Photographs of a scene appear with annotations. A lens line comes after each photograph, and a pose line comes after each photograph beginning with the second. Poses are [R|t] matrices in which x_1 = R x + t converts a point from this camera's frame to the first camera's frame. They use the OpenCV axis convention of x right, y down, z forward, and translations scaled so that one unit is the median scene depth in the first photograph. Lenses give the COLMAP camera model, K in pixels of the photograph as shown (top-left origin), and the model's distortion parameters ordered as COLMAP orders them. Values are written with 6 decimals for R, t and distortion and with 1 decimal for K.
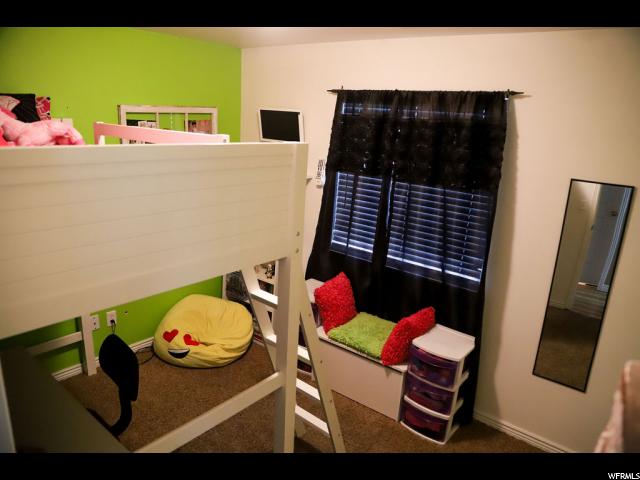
lens RADIAL K [[451.0, 0, 320.8], [0, 451.0, 241.2], [0, 0, 1]] dist [-0.073666, 0.031617]
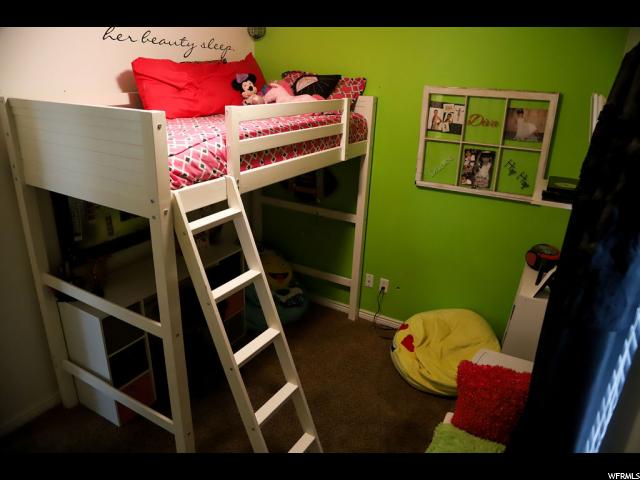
lens RADIAL K [[451.0, 0, 321.0], [0, 451.0, 238.6], [0, 0, 1]] dist [-0.073666, 0.031617]
pose [[0.164441, 0.296196, -0.940865, 0.484492], [-0.304377, 0.922539, 0.237228, -0.139815], [0.938251, 0.247367, 0.241858, 0.550532]]
